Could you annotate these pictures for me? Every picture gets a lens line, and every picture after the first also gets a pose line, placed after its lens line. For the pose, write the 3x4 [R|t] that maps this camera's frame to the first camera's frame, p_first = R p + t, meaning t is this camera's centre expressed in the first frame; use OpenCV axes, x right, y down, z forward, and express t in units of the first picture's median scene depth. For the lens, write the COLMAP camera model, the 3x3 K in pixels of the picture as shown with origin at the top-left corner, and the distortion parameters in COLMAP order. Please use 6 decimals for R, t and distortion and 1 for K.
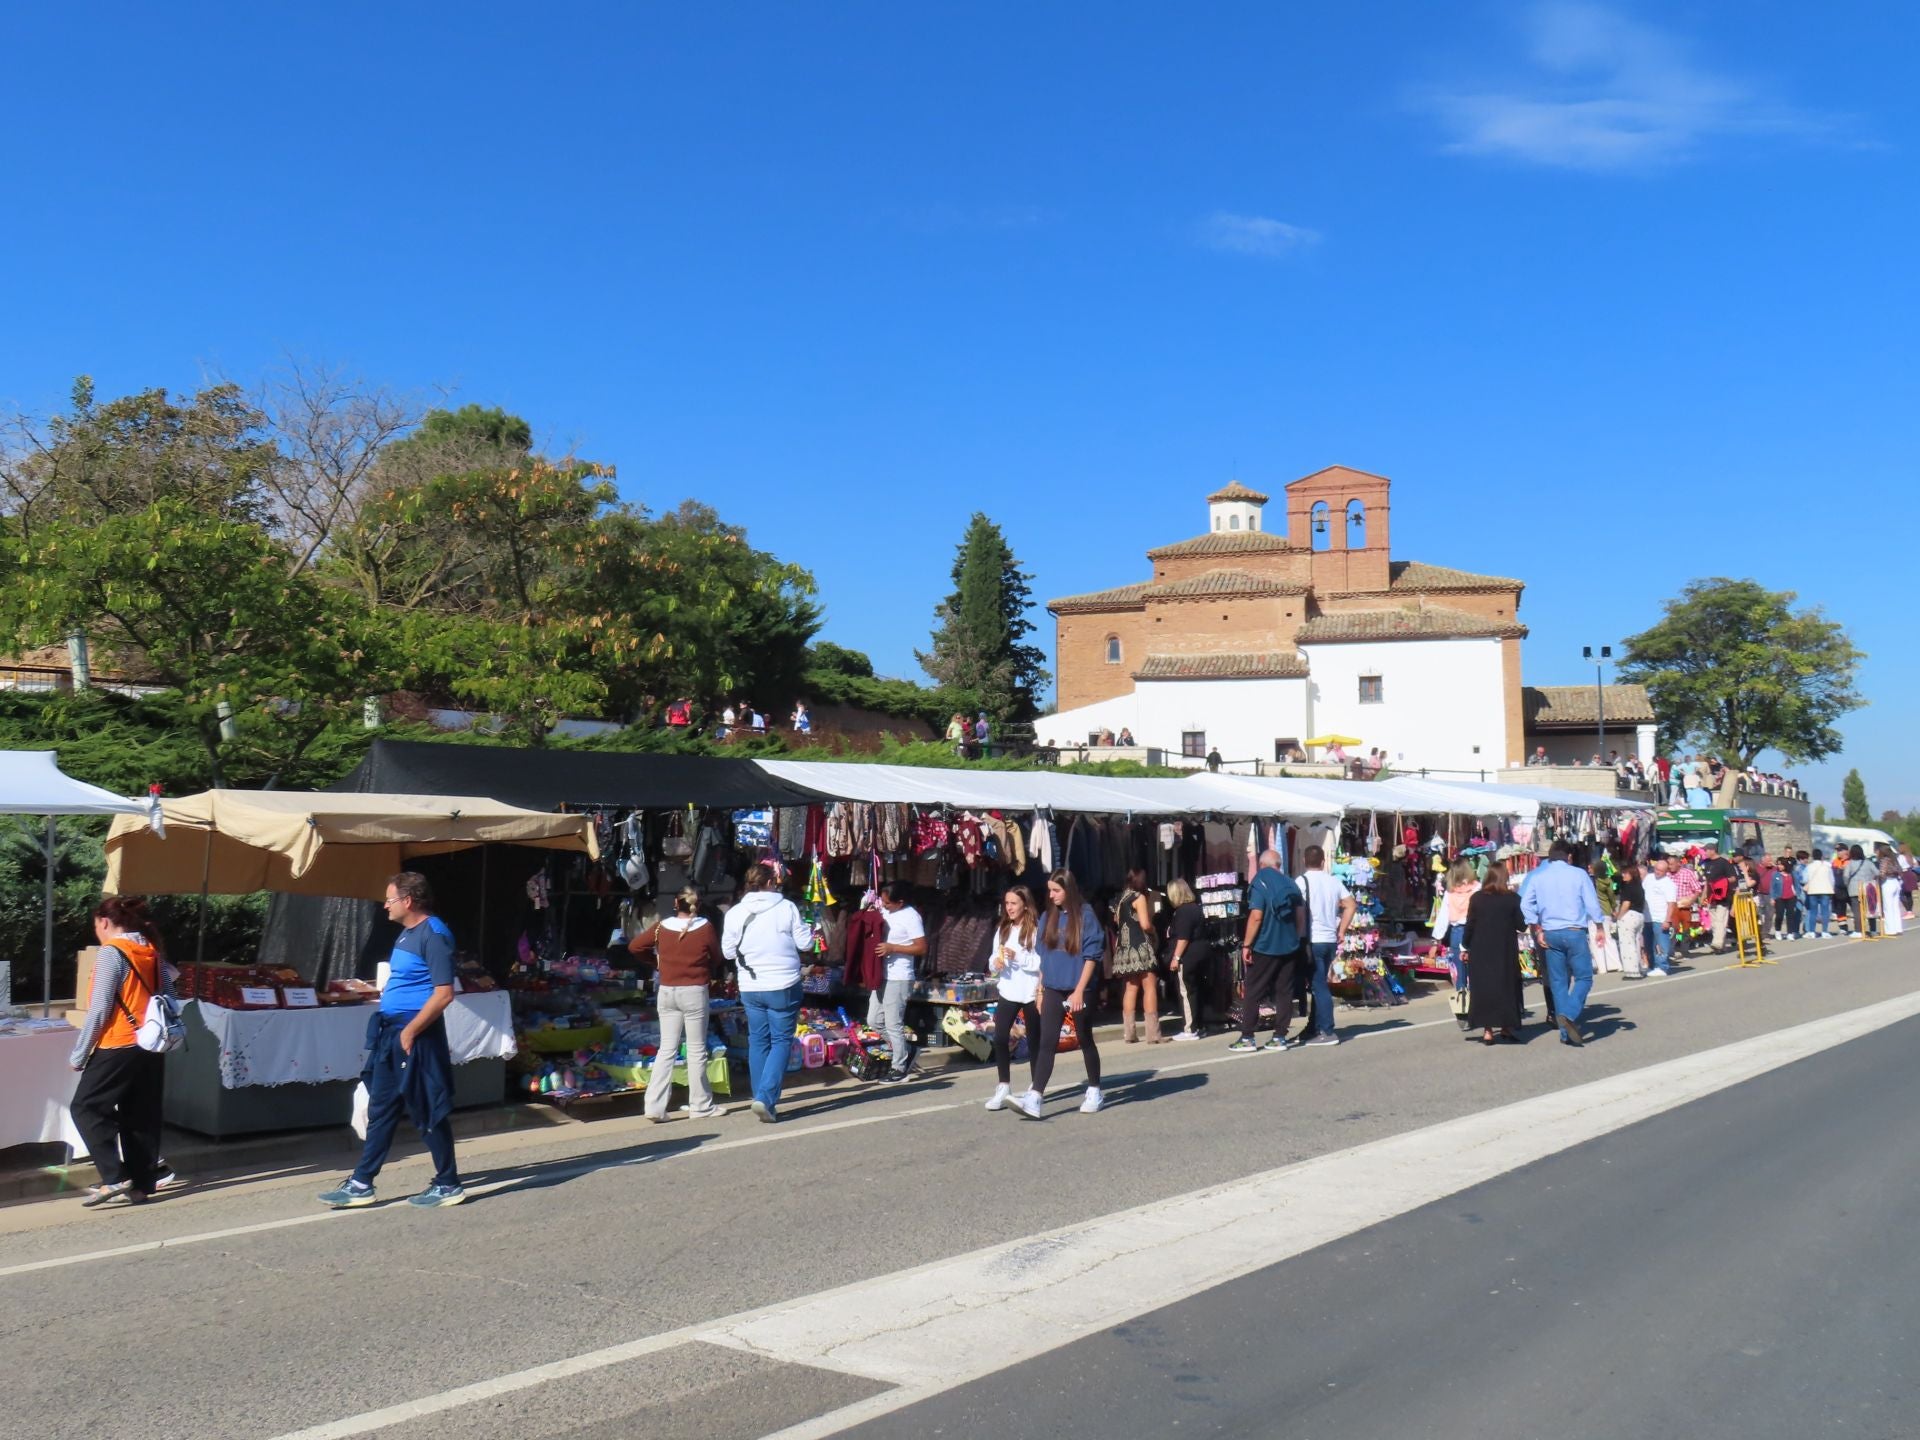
lens RADIAL K [[1850.7, 0, 960.1], [0, 1850.7, 723.9], [0, 0, 1]] dist [-0.017330, -0.001946]
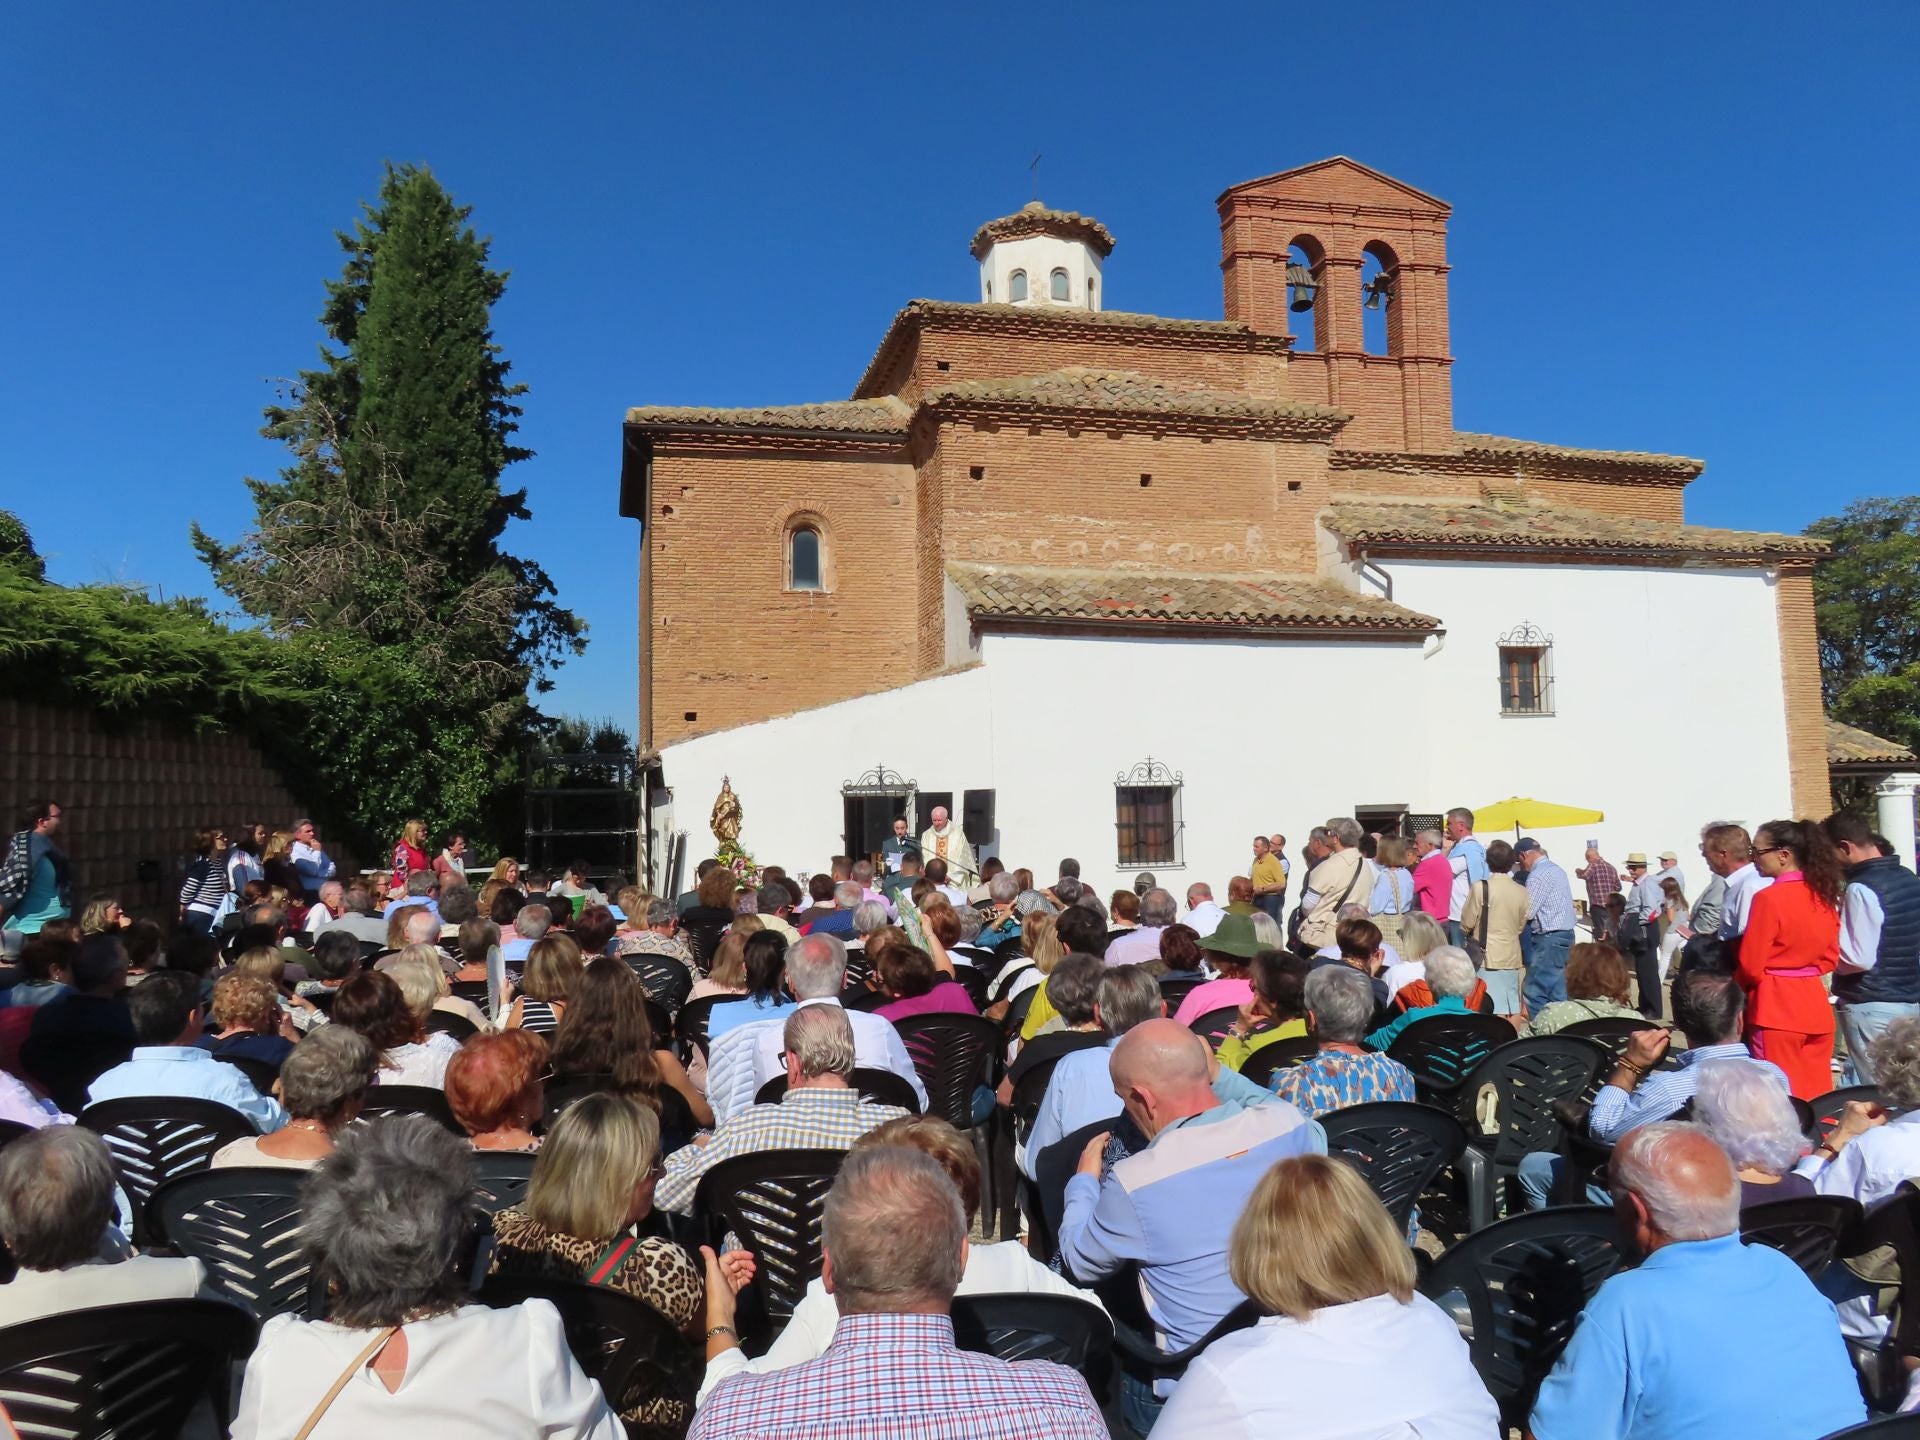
lens RADIAL K [[1399.7, 0, 967.5], [0, 1399.7, 723.0], [0, 0, 1]] dist [-0.002378, 0.002623]
pose [[0.874228, 0.020724, 0.485074, -0.026560], [-0.018558, 0.999785, -0.009269, -0.004430], [-0.485161, -0.000899, 0.874424, 0.760960]]
